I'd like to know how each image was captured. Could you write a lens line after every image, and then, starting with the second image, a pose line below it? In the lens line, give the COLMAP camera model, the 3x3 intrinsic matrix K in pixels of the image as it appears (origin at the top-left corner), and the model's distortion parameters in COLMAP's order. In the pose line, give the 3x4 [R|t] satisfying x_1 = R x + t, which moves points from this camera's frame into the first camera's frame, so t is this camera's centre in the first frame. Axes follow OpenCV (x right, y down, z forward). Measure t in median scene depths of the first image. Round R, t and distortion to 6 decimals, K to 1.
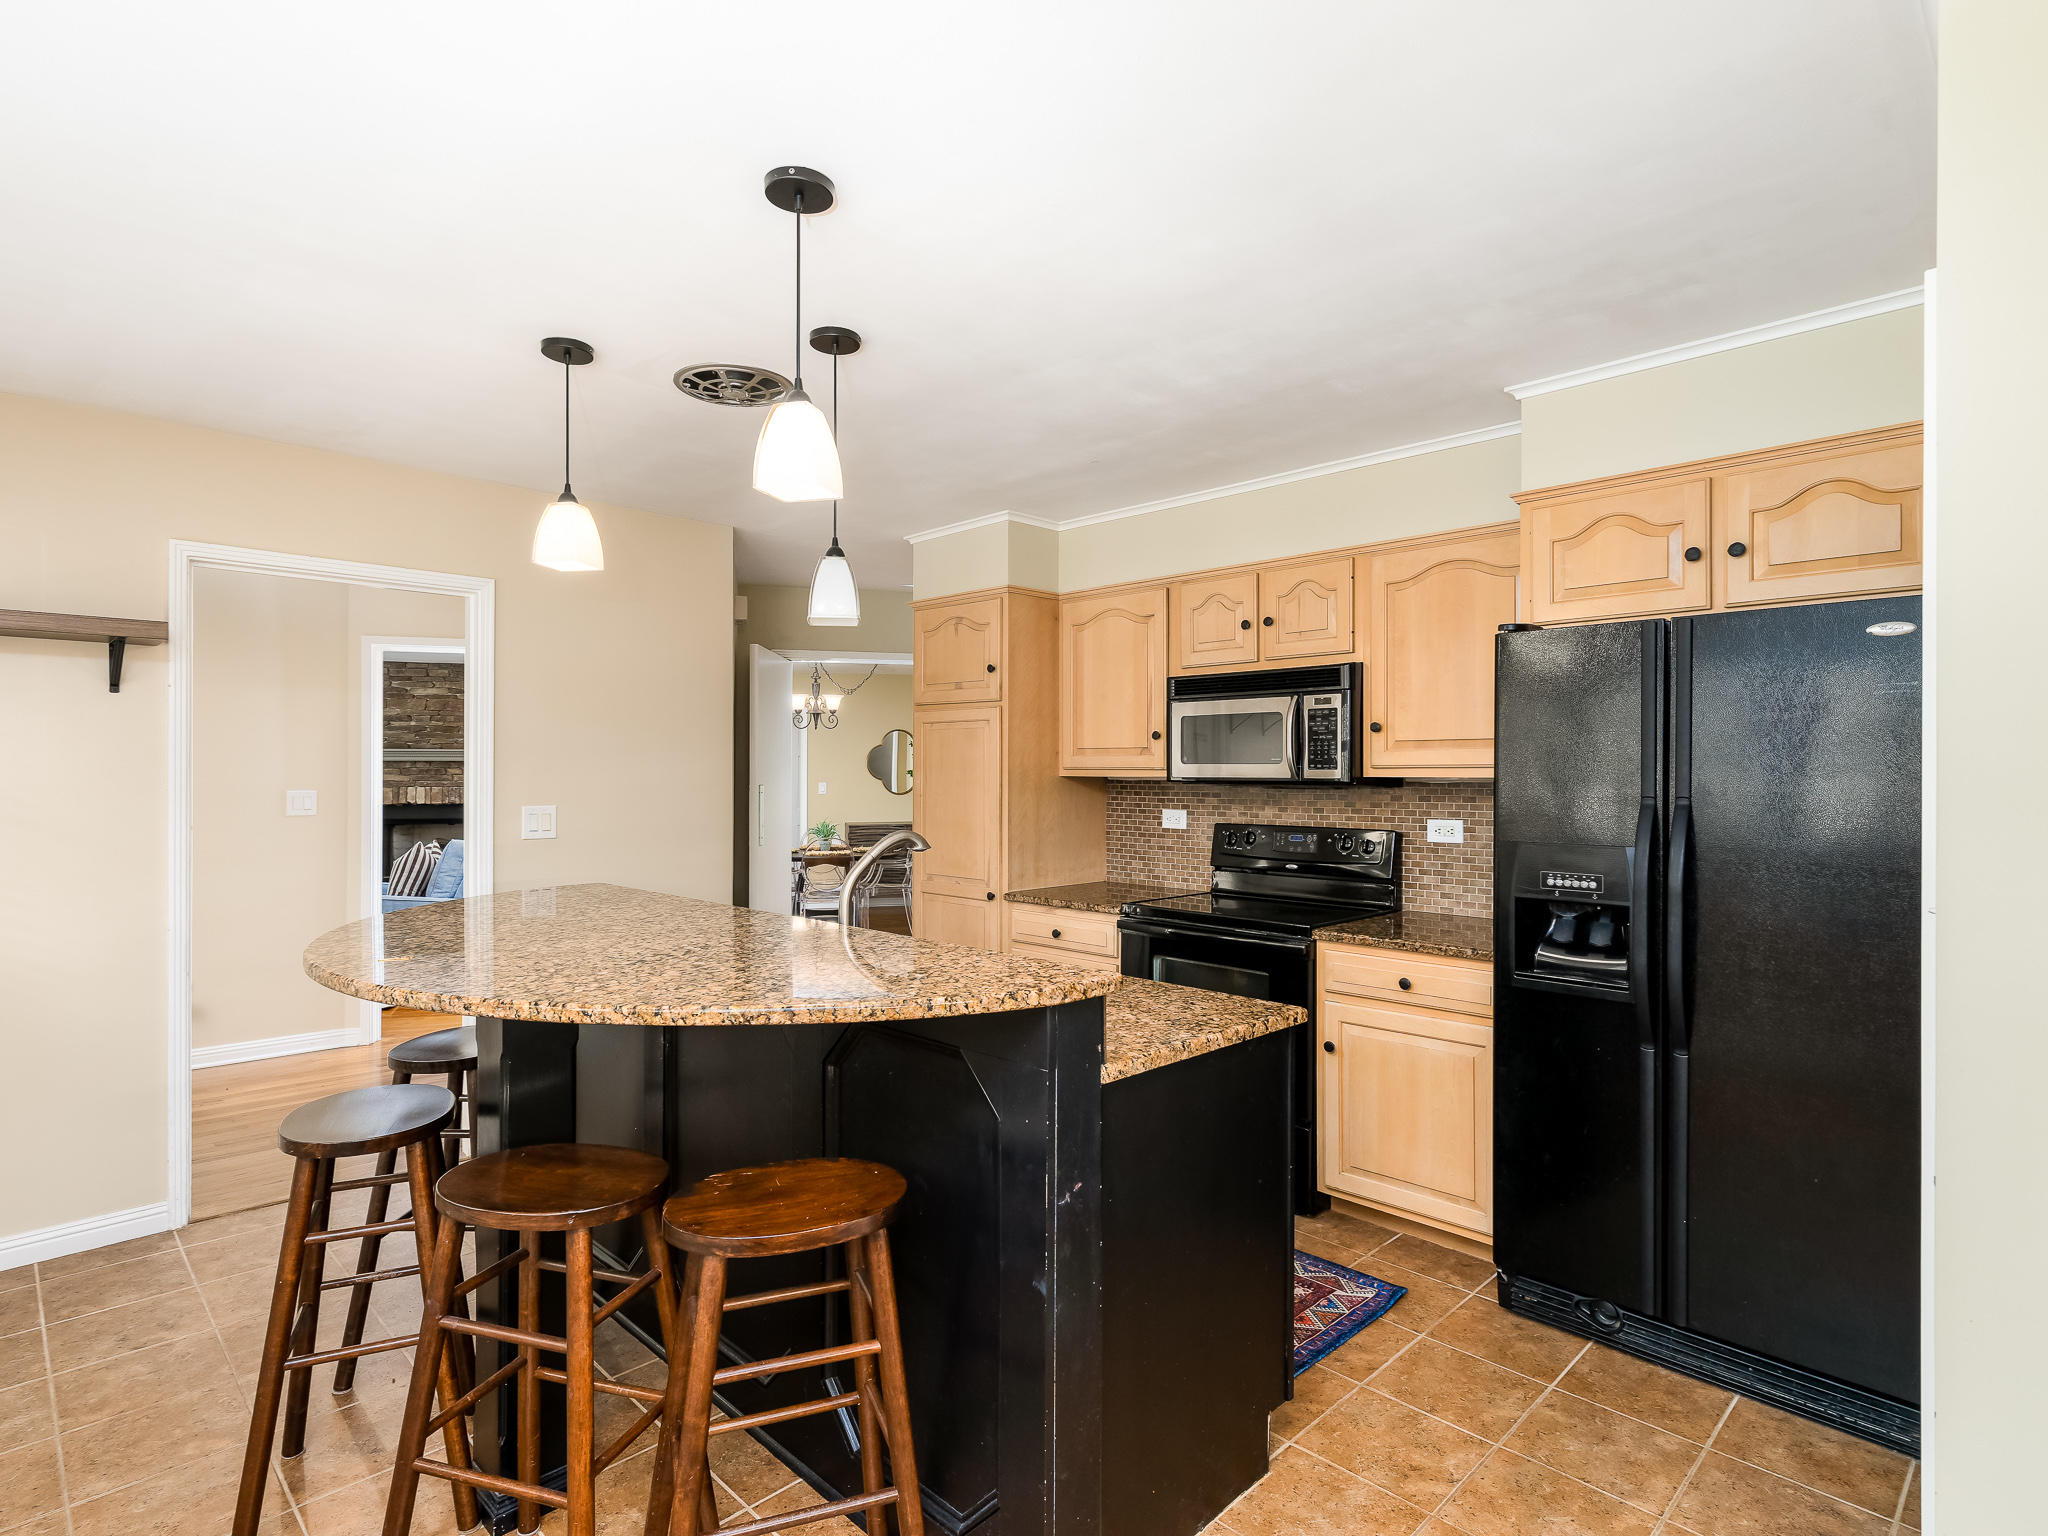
lens RADIAL K [[1070.1, 0, 1034.8], [0, 1070.1, 771.0], [0, 0, 1]] dist [0.001906, -0.000012]
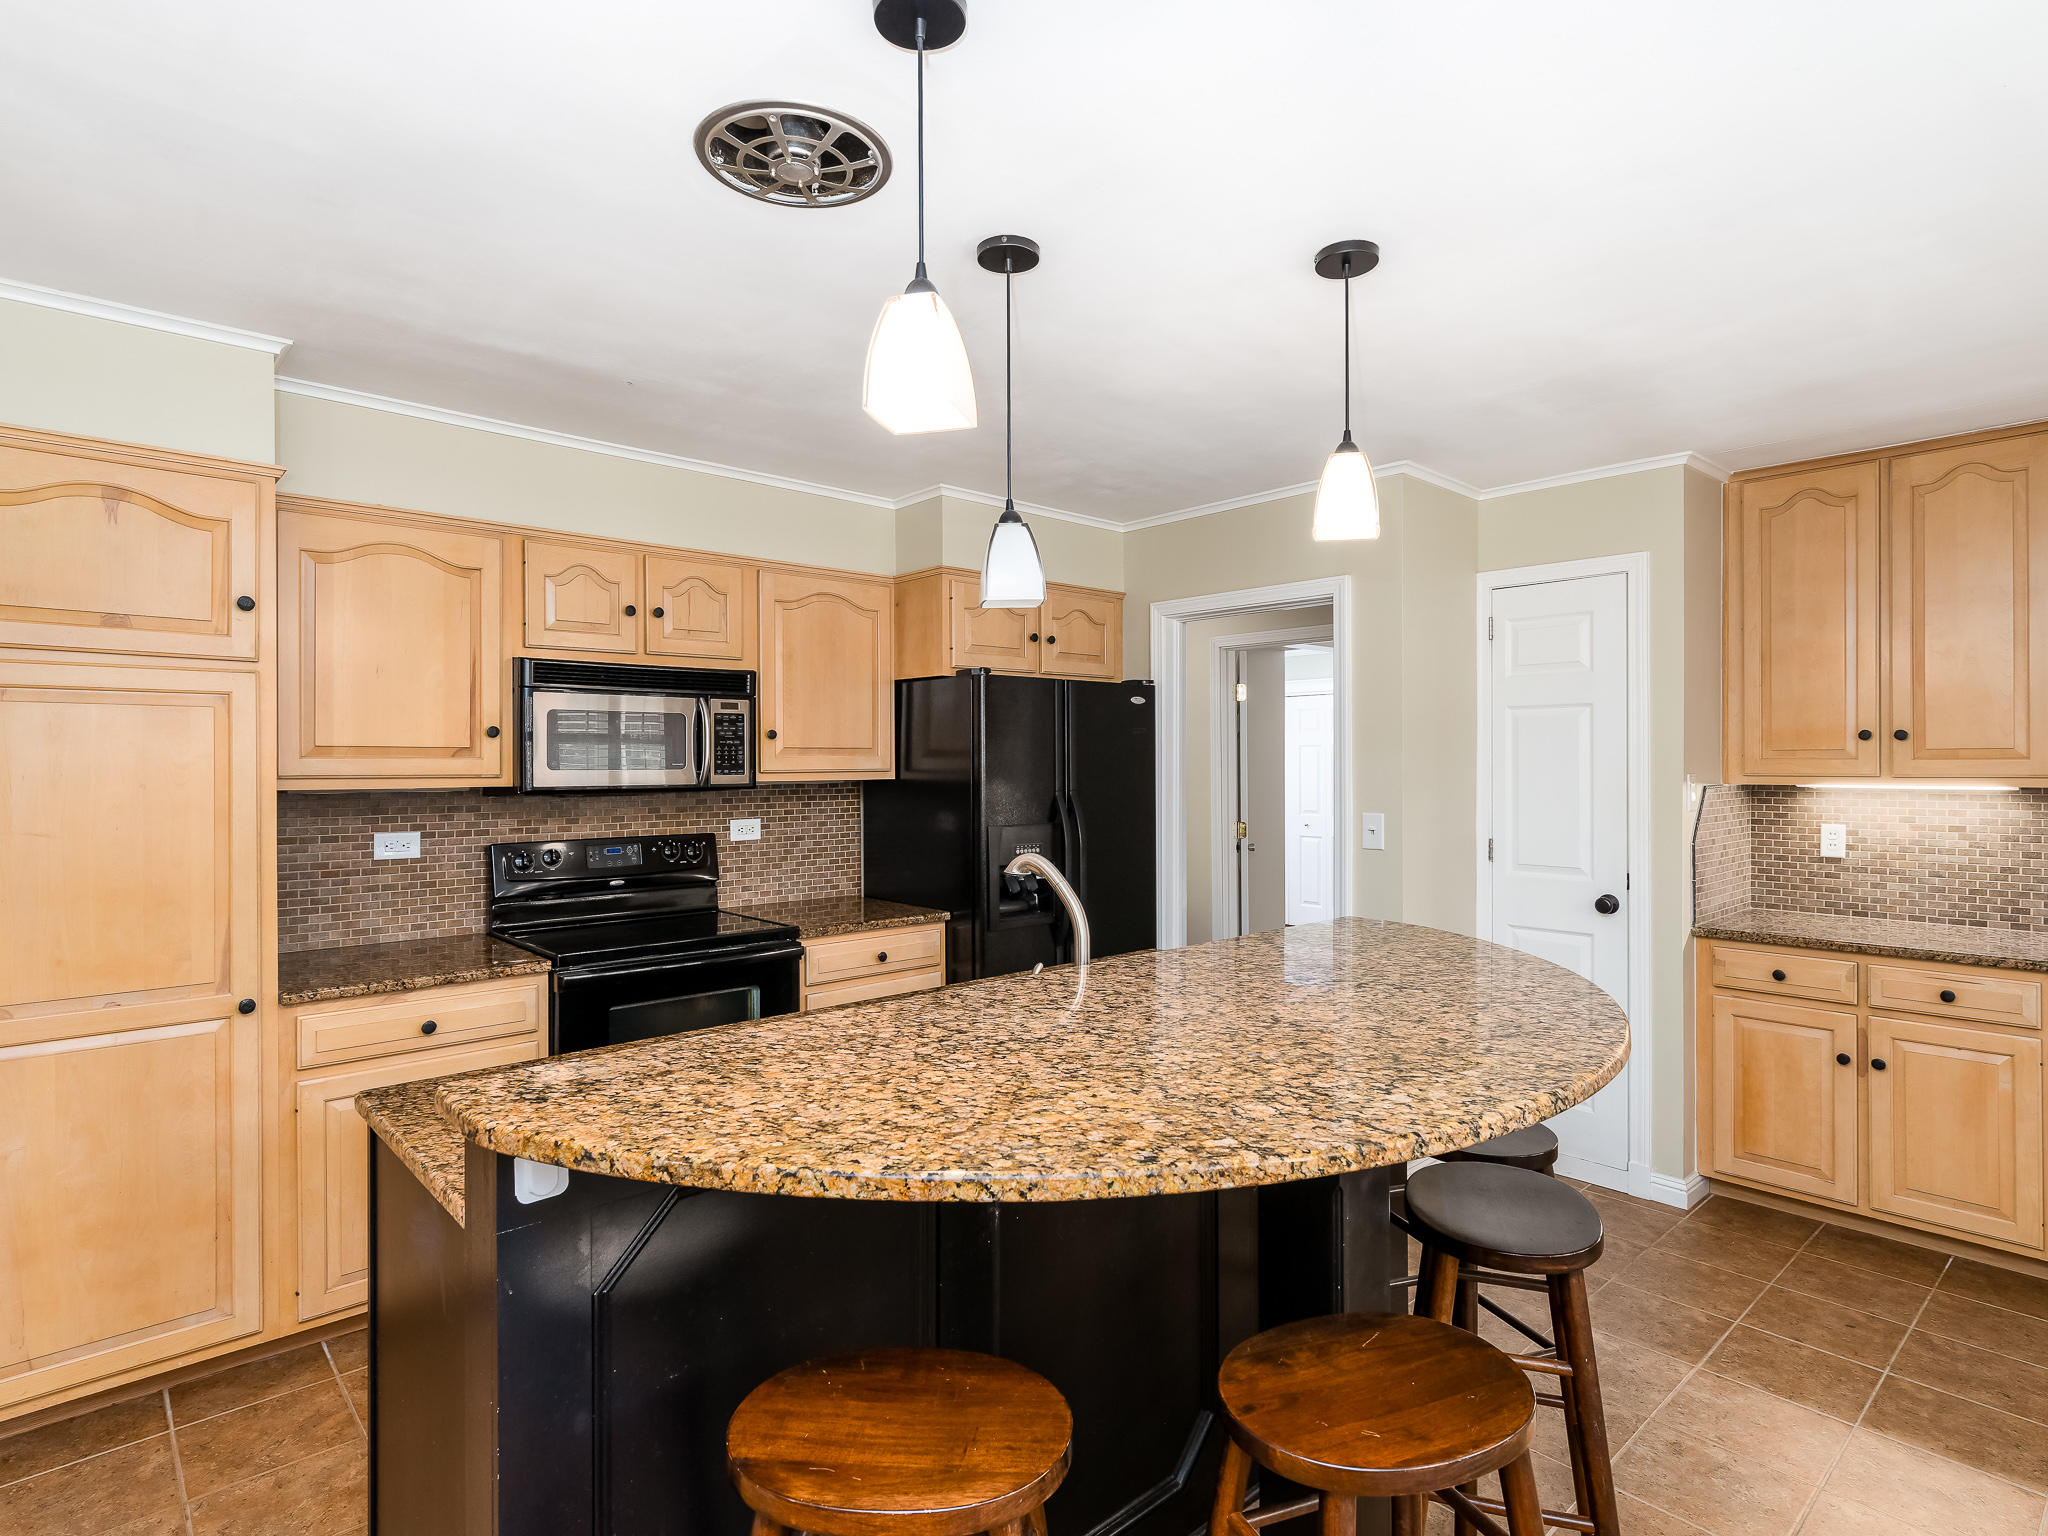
lens RADIAL K [[1070.1, 0, 1034.8], [0, 1070.1, 771.0], [0, 0, 1]] dist [0.001906, -0.000012]
pose [[0.042752, -0.011227, 0.999023, -0.690705], [0.001798, 0.999936, 0.011160, -0.015116], [-0.999084, 0.001319, 0.042769, 0.657586]]
